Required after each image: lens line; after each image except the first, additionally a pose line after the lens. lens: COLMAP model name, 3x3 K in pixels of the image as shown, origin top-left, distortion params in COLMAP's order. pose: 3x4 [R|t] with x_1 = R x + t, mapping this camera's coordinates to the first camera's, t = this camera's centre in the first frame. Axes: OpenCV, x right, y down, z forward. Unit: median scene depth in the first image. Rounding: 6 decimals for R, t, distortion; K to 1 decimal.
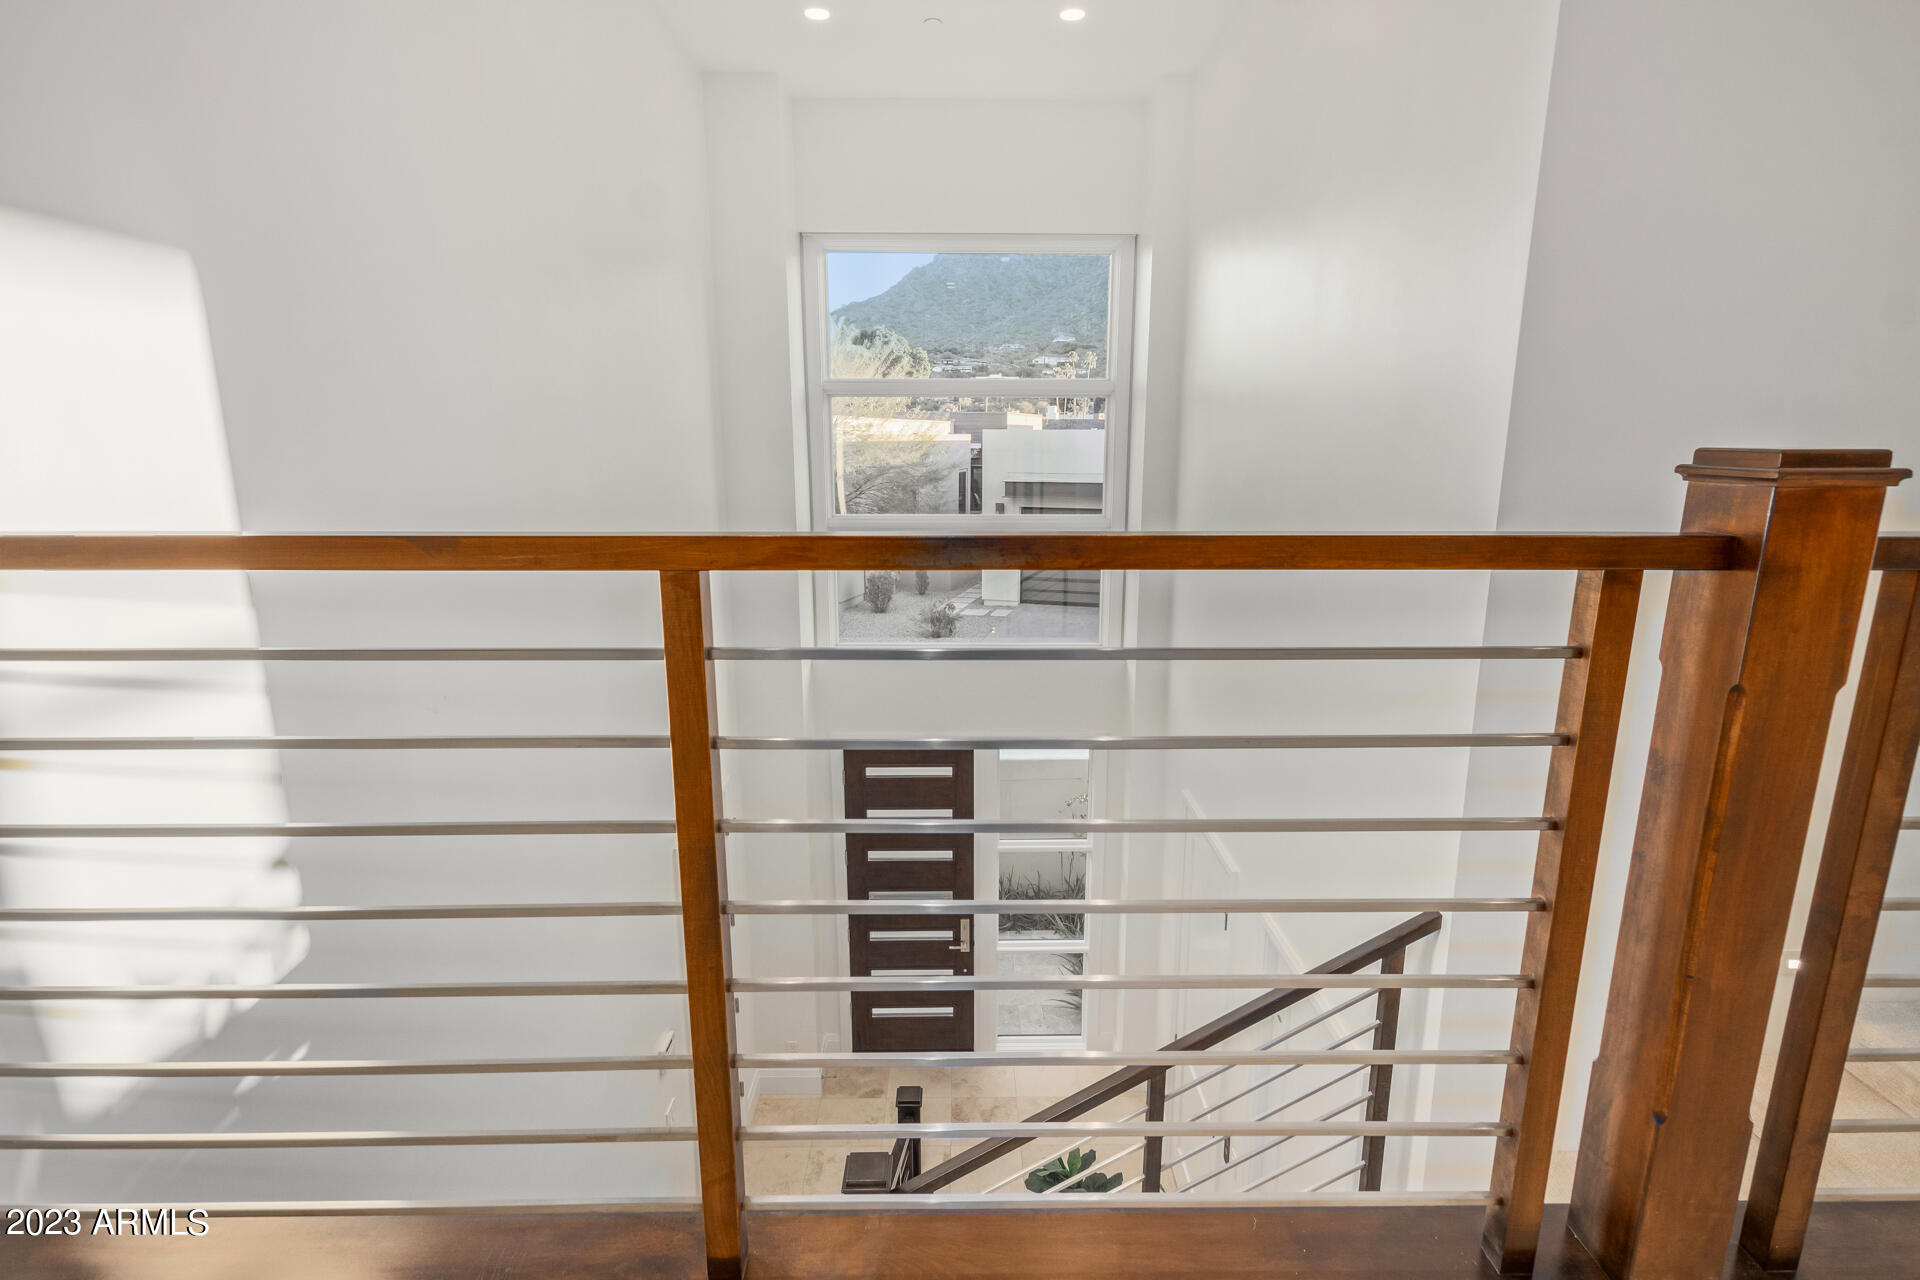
lens RADIAL K [[936.2, 0, 953.9], [0, 936.2, 651.0], [0, 0, 1]] dist [0.004387, -0.000909]
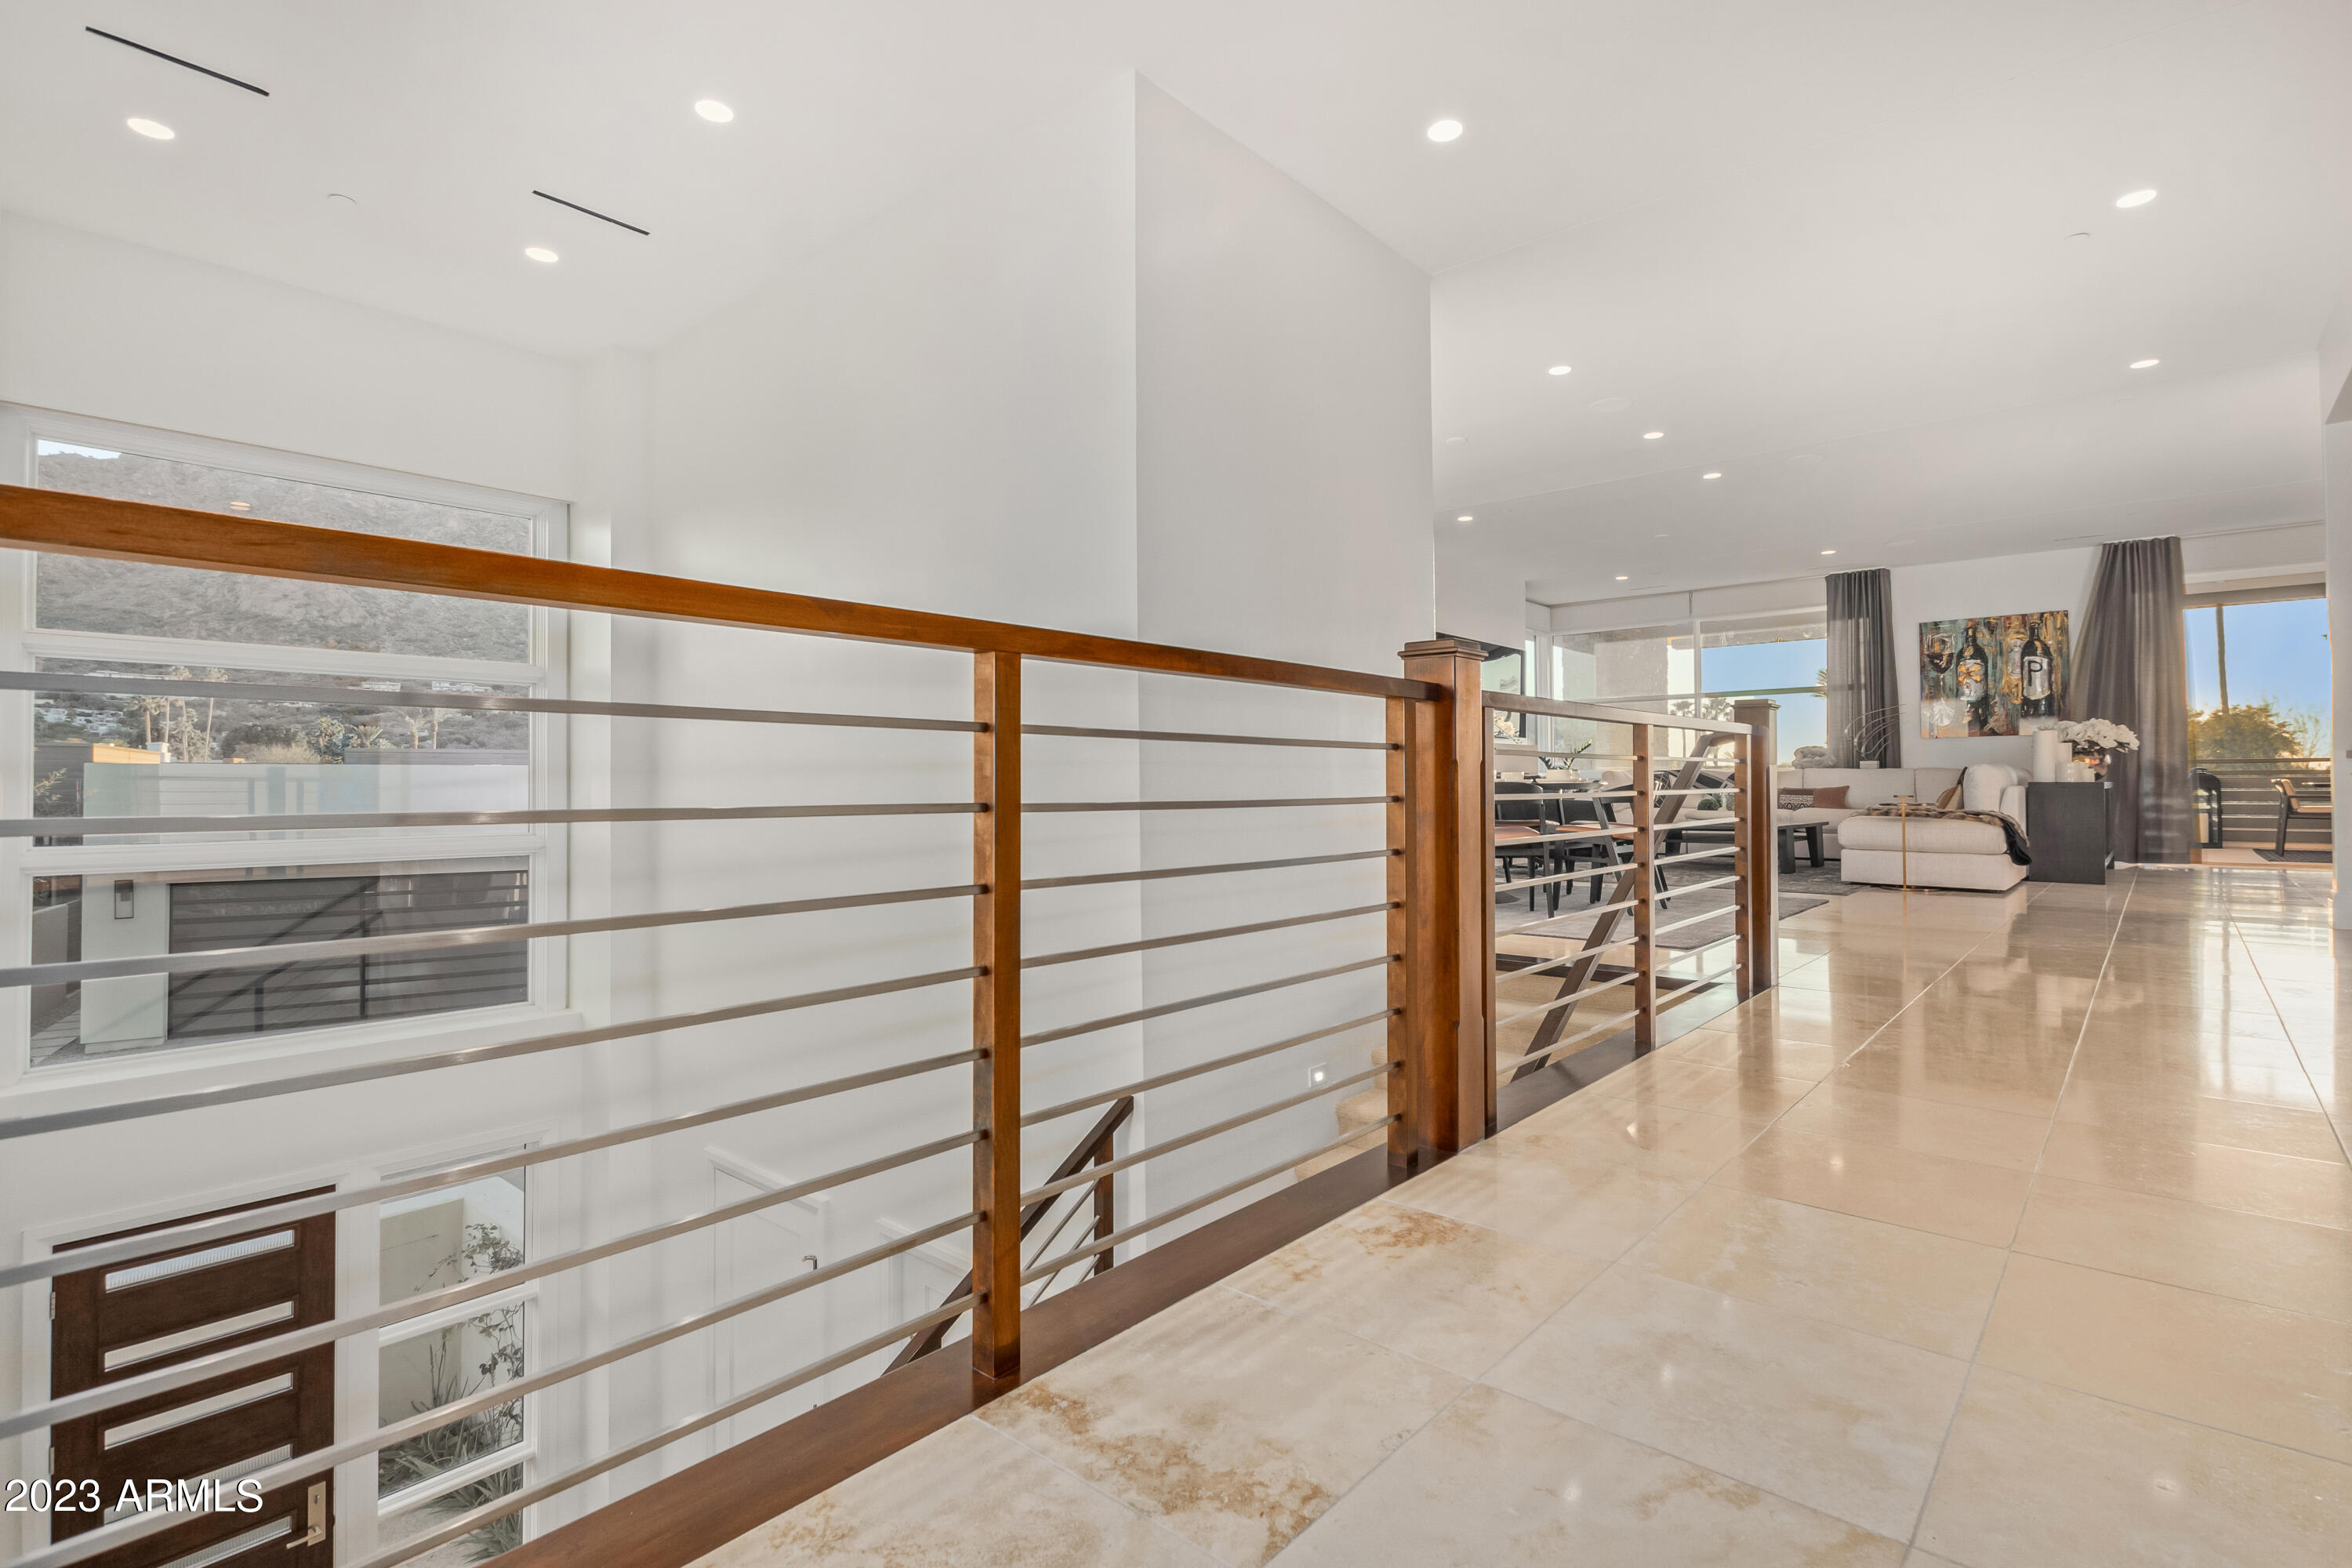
lens RADIAL K [[1146.8, 0, 1168.6], [0, 1146.8, 797.5], [0, 0, 1]] dist [0.004387, -0.000909]
pose [[0.661782, -0.004335, 0.749684, -0.487882], [0.171281, 0.974409, -0.145564, 0.132721], [-0.729868, 0.224739, 0.645589, -0.021691]]
